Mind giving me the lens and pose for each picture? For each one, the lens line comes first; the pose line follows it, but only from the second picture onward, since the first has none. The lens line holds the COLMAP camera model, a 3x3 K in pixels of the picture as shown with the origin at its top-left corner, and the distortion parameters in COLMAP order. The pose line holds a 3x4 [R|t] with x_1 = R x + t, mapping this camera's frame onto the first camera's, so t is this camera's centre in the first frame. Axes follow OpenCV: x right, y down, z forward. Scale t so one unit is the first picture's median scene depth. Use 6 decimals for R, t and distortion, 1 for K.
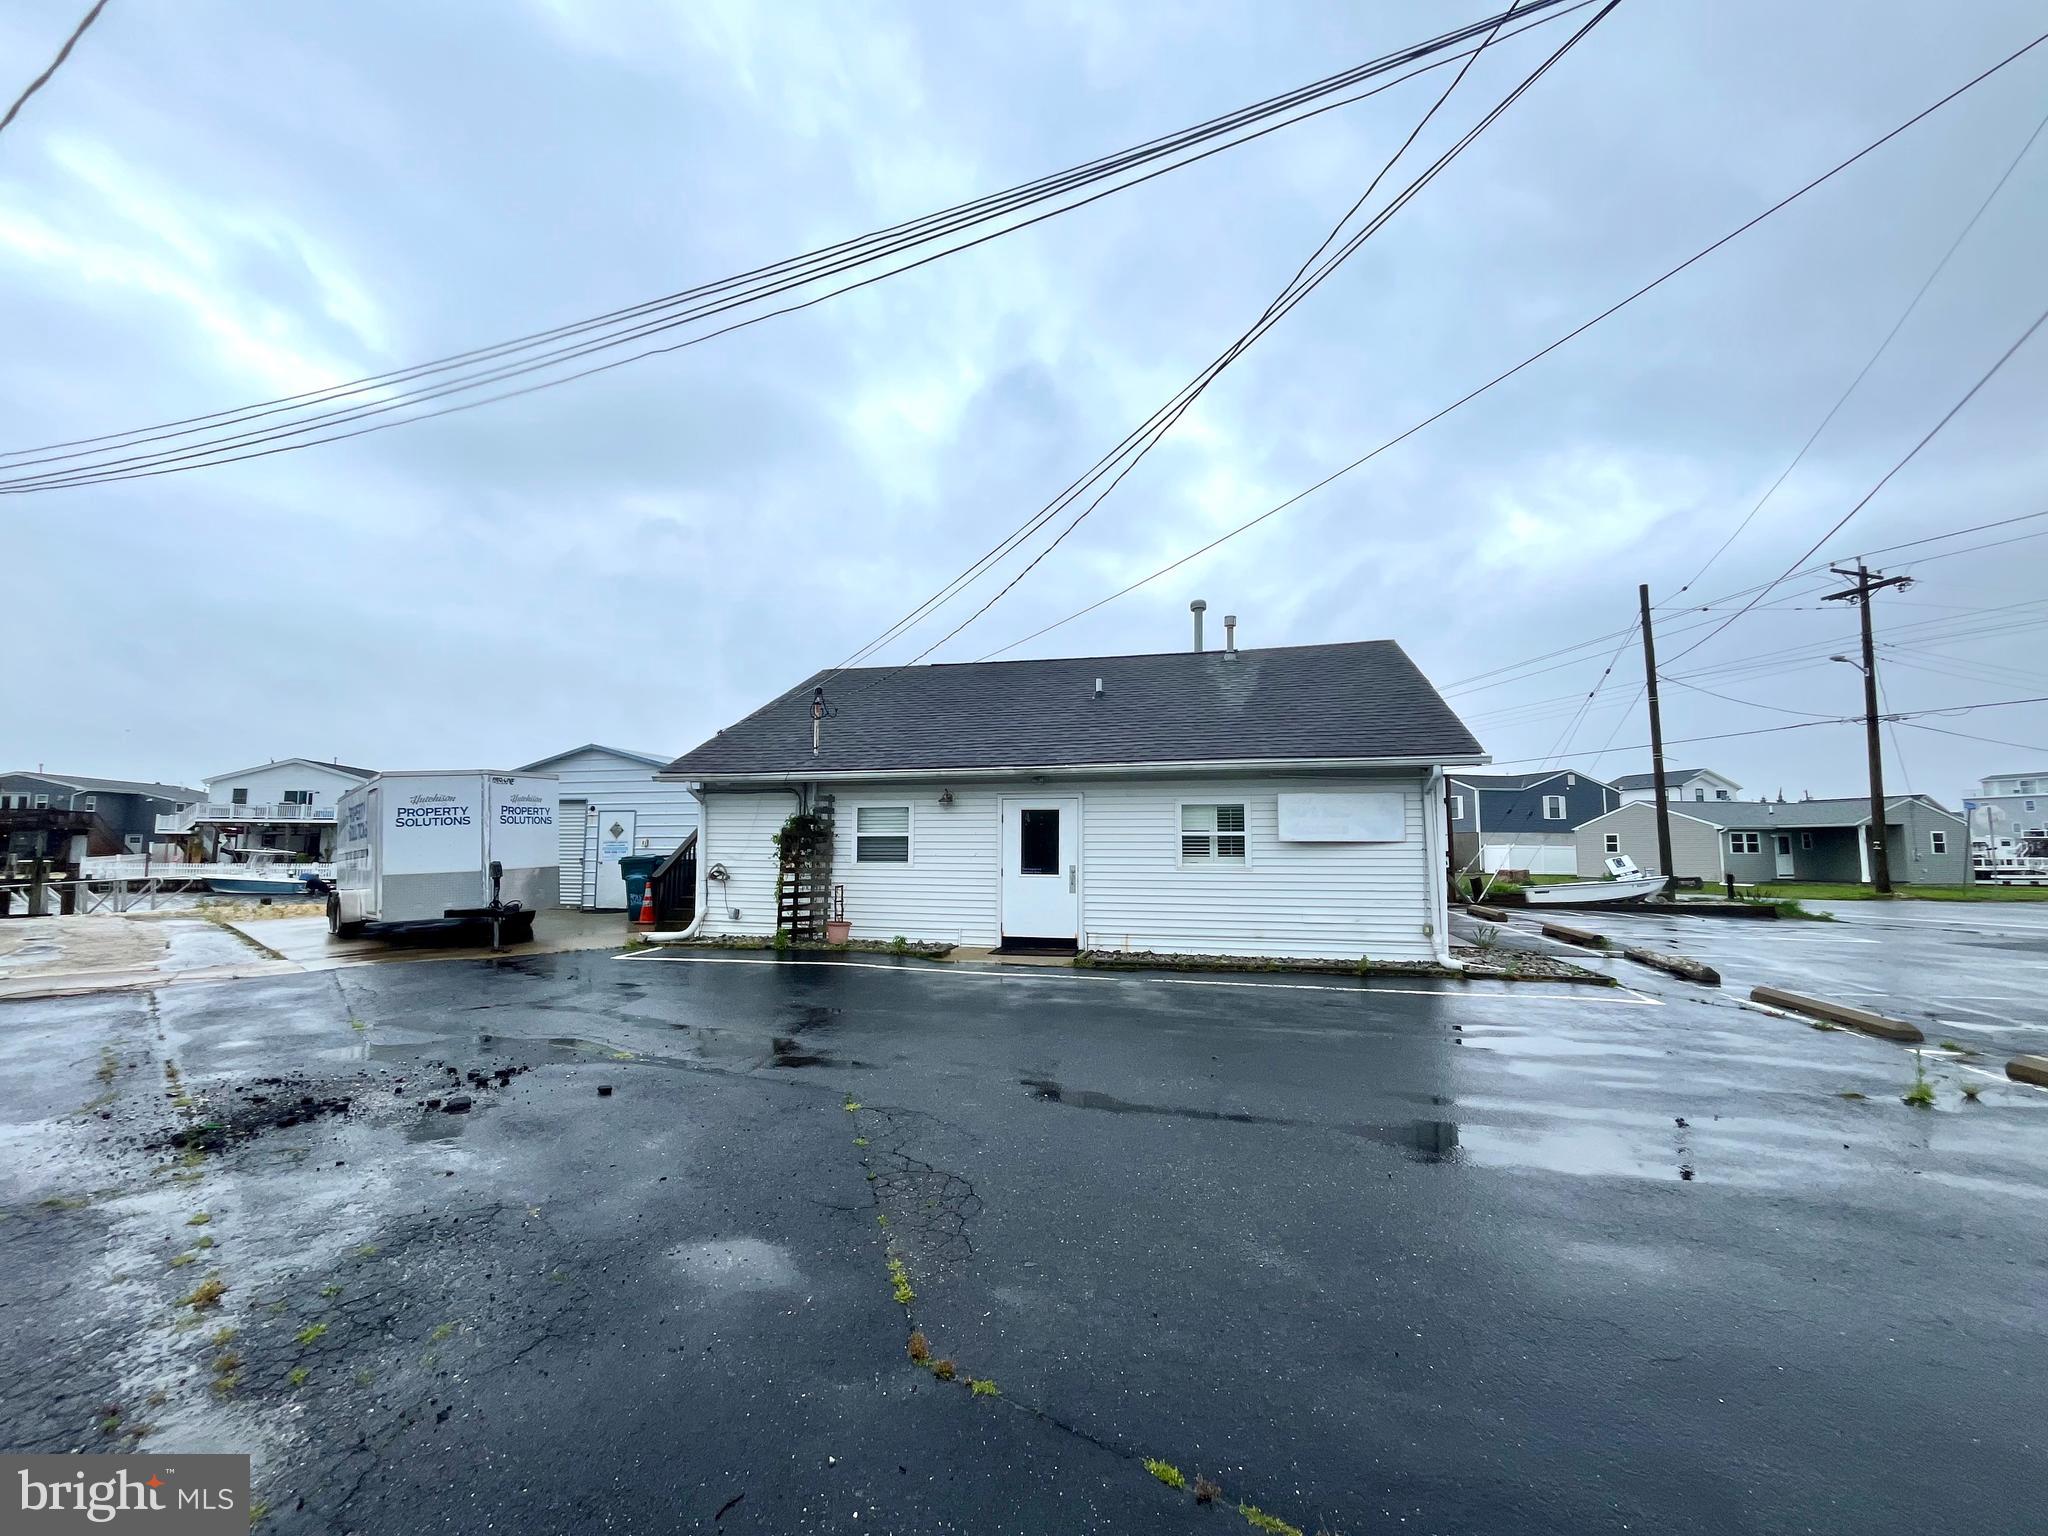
lens RADIAL K [[828.9, 0, 1024.0], [0, 828.9, 768.0], [0, 0, 1]] dist [-0.001391, -0.000040]
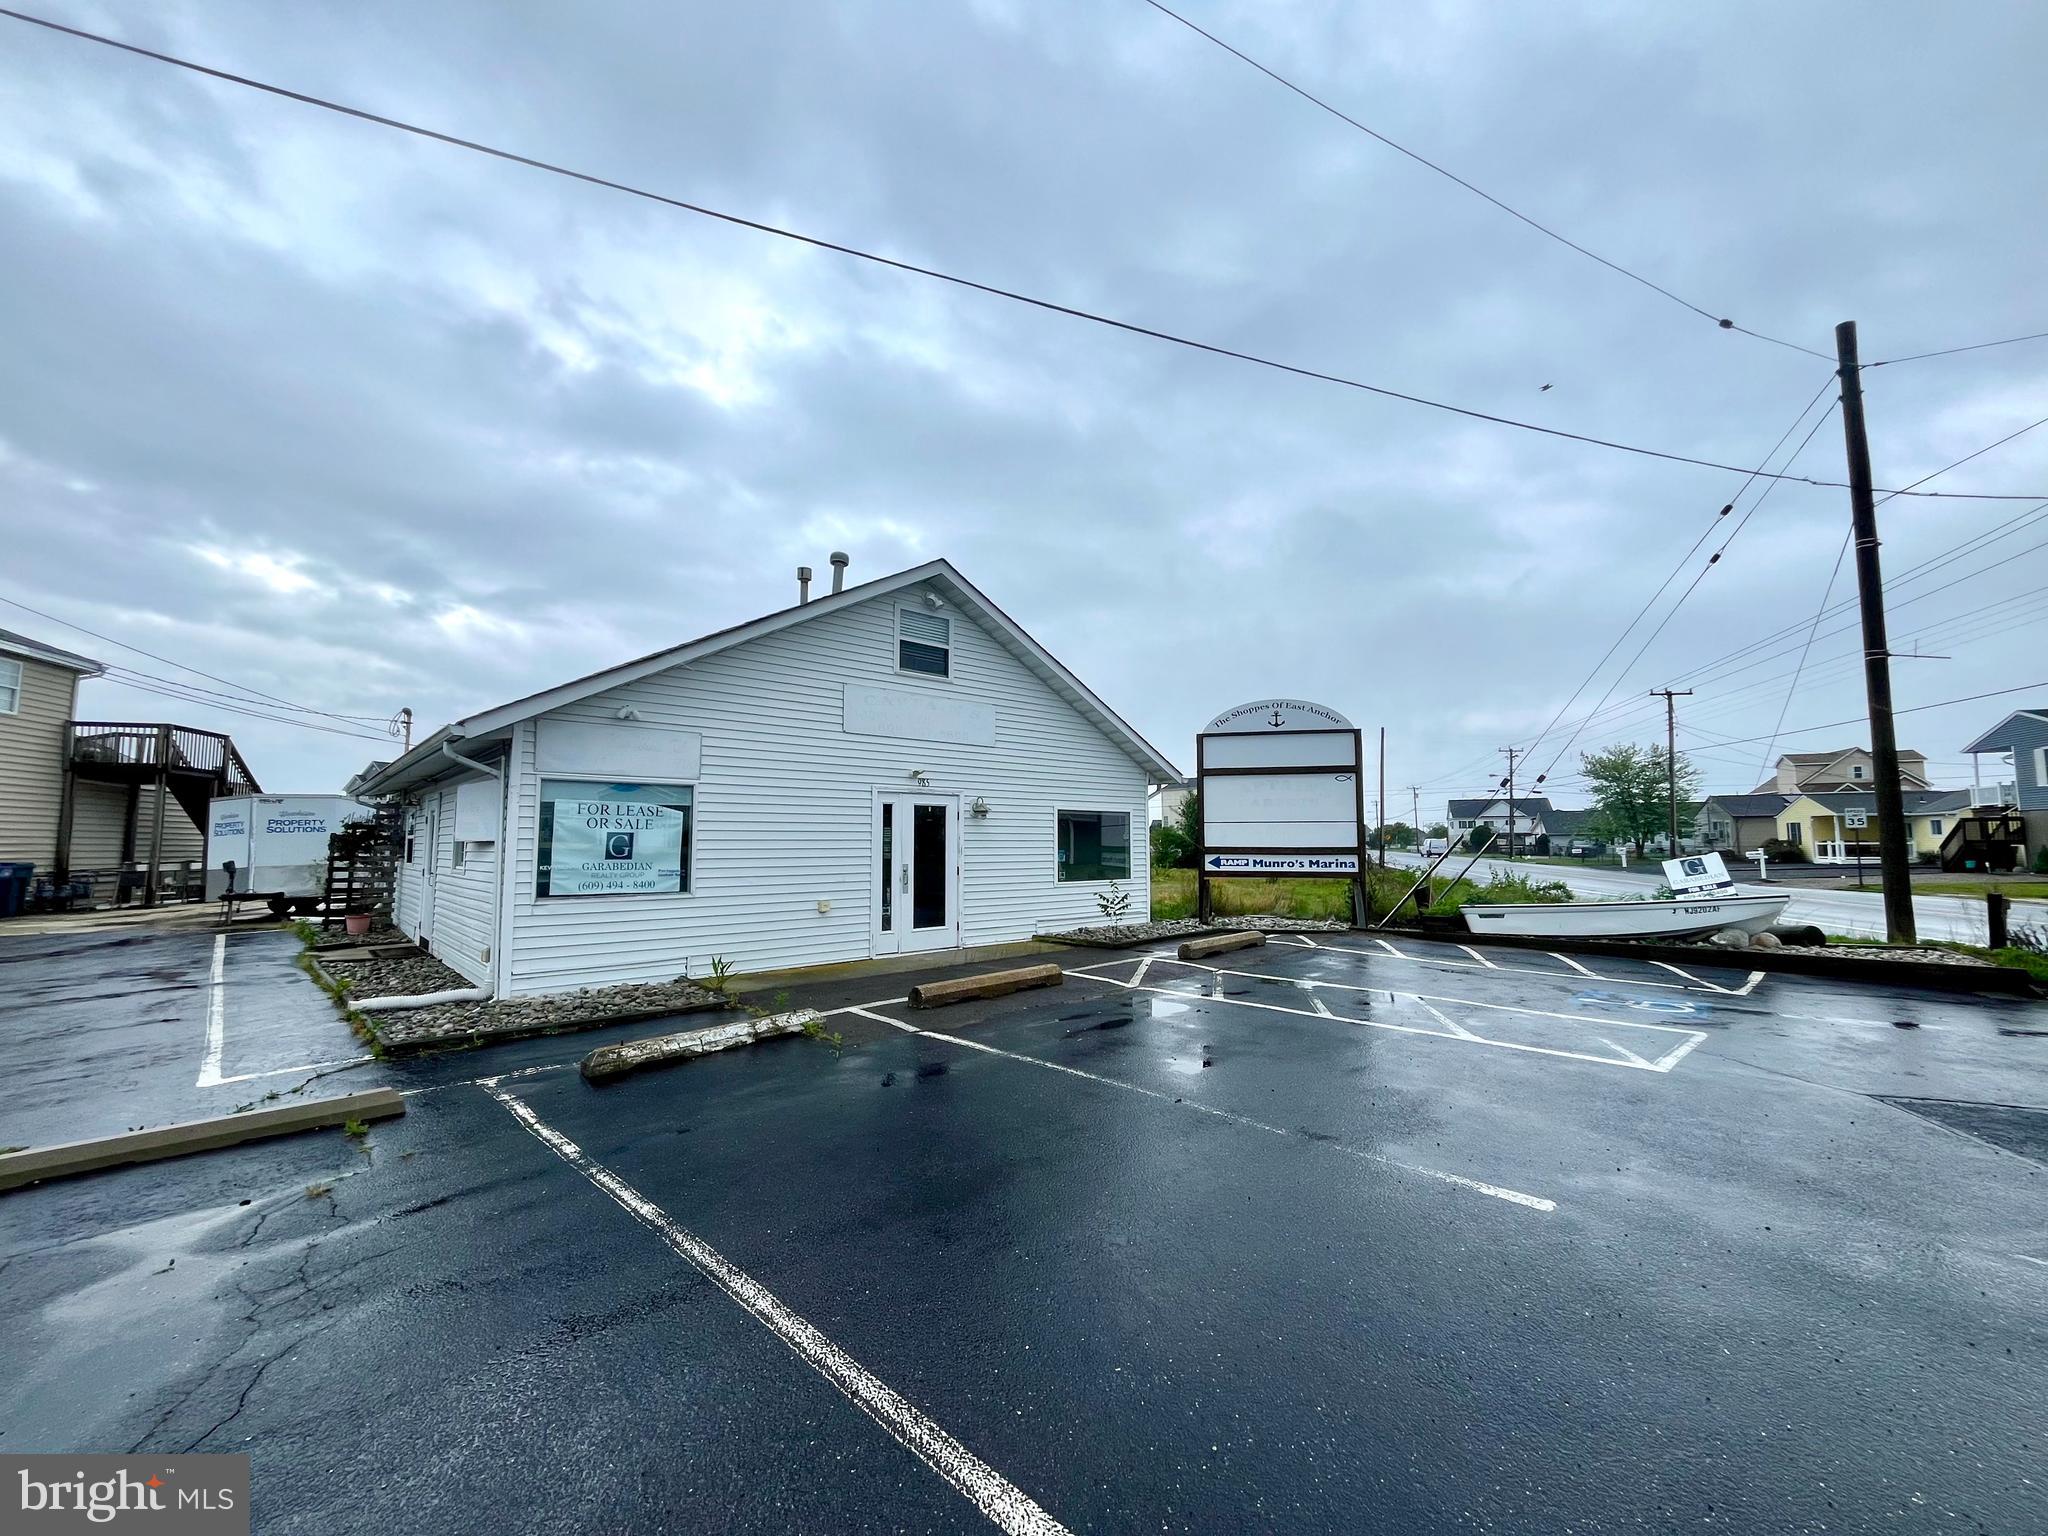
lens RADIAL K [[828.9, 0, 1024.0], [0, 828.9, 768.0], [0, 0, 1]] dist [-0.001391, -0.000040]
pose [[0.840102, -0.056269, -0.539501, 1.116051], [0.059208, 0.998175, -0.011910, 0.048916], [0.539187, -0.021937, 0.841900, 0.512254]]
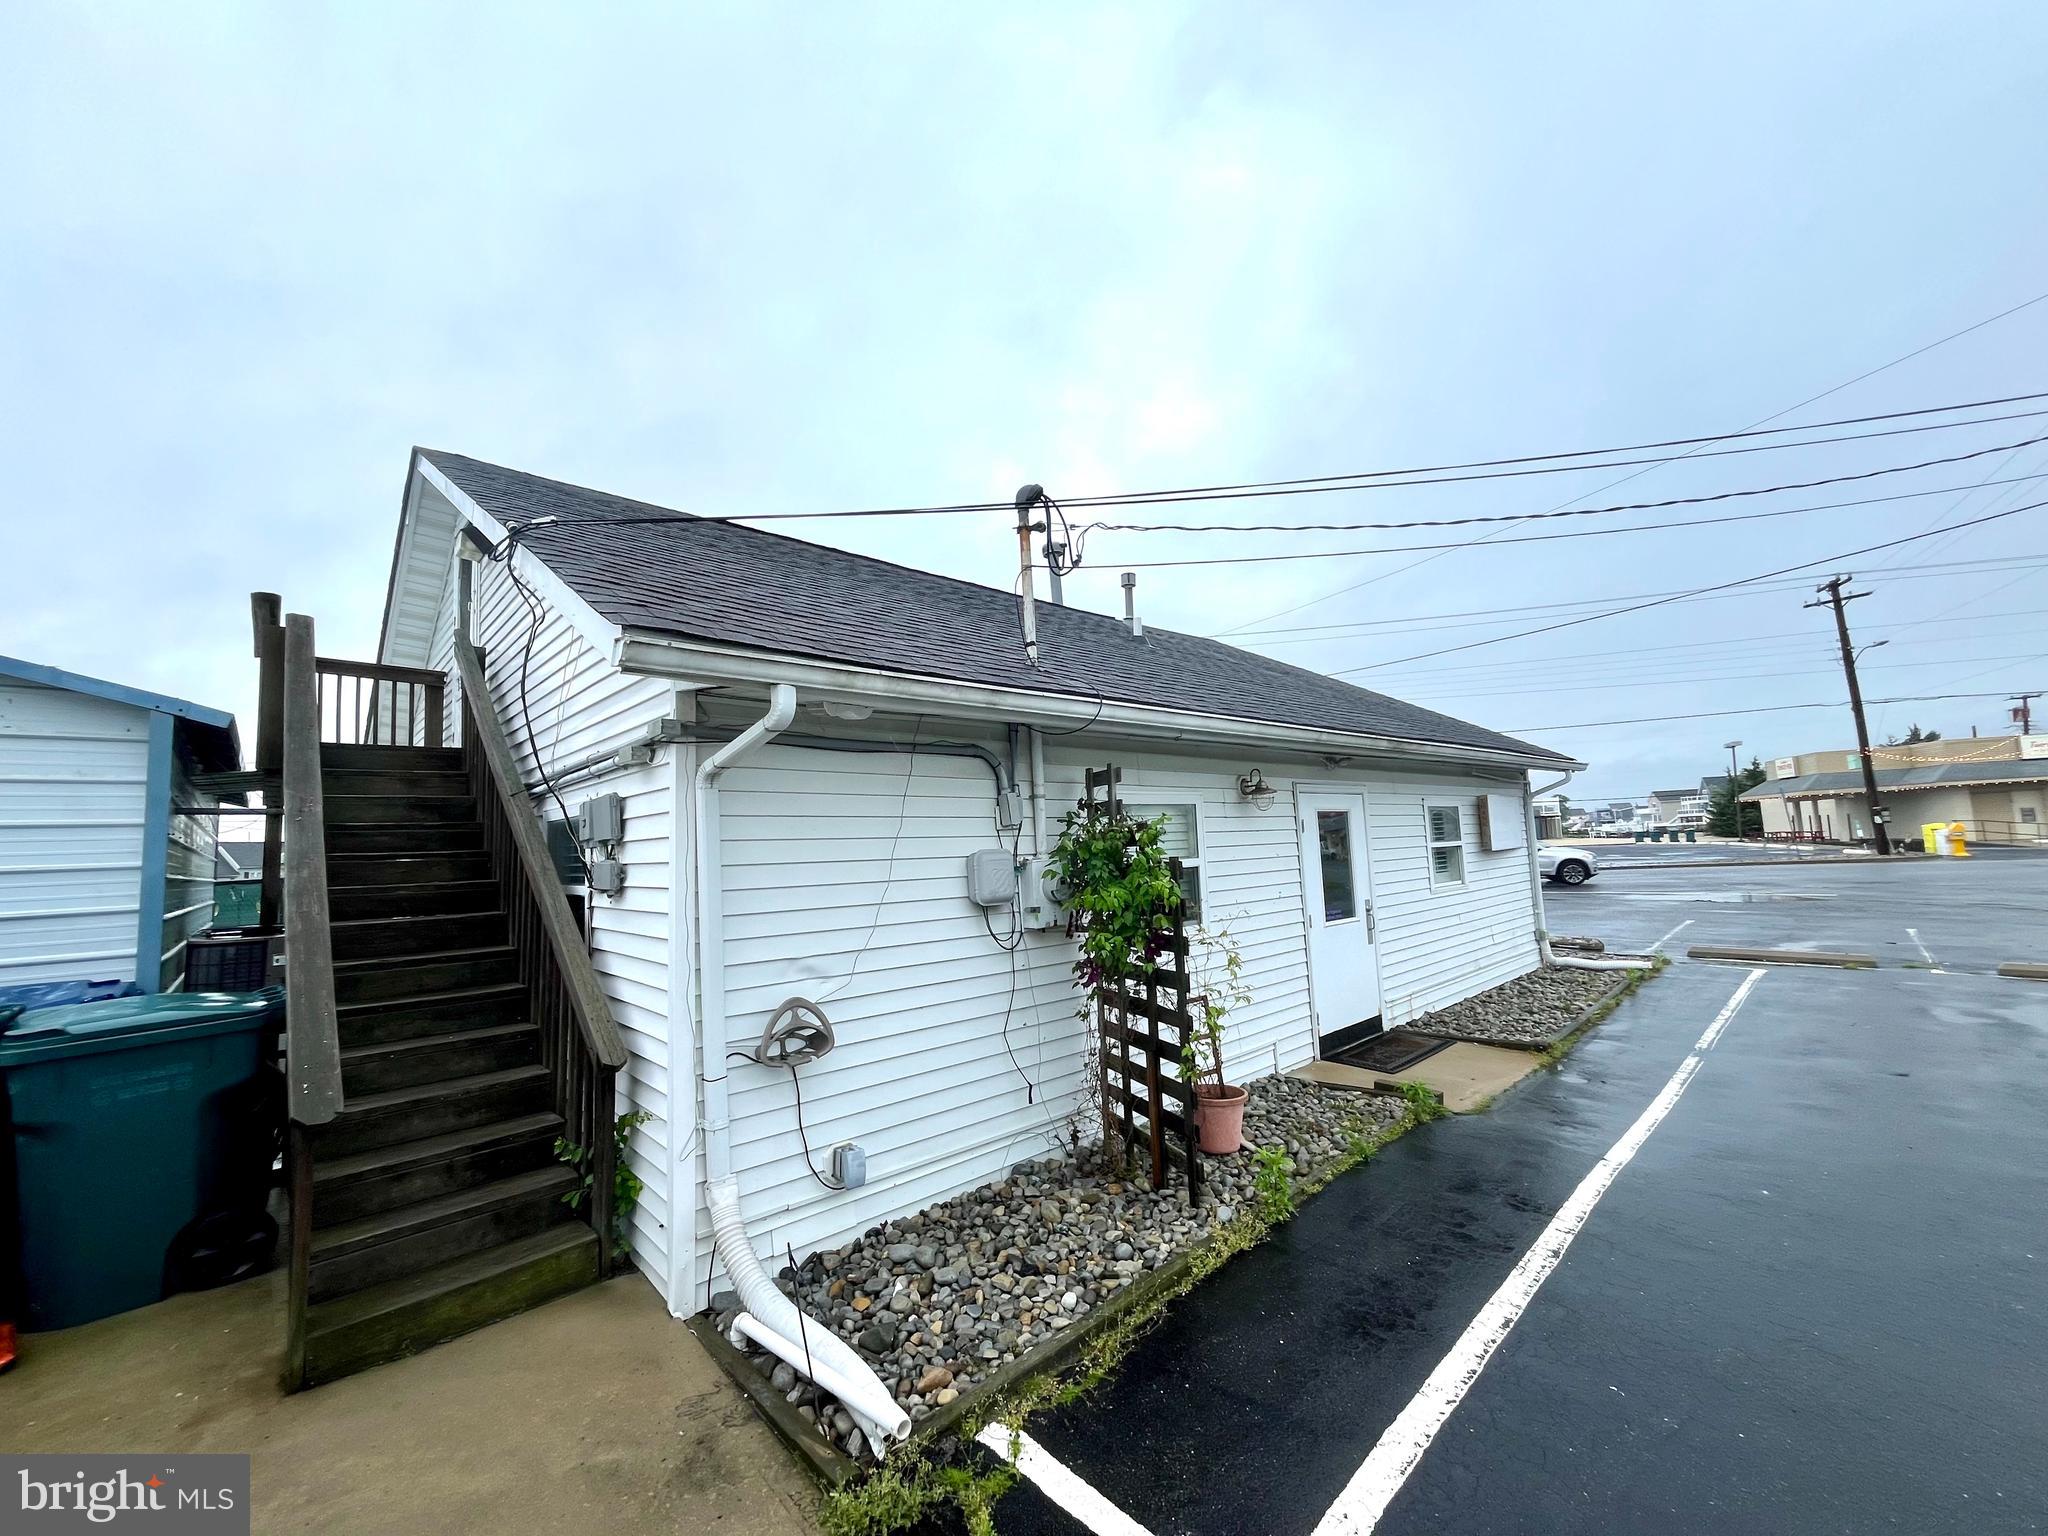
lens RADIAL K [[828.9, 0, 1024.0], [0, 828.9, 768.0], [0, 0, 1]] dist [-0.001391, -0.000040]
pose [[0.554745, 0.066342, 0.829371, -0.580344], [-0.003681, 0.997002, -0.077289, 0.063713], [-0.832012, 0.039823, 0.553326, 0.817464]]
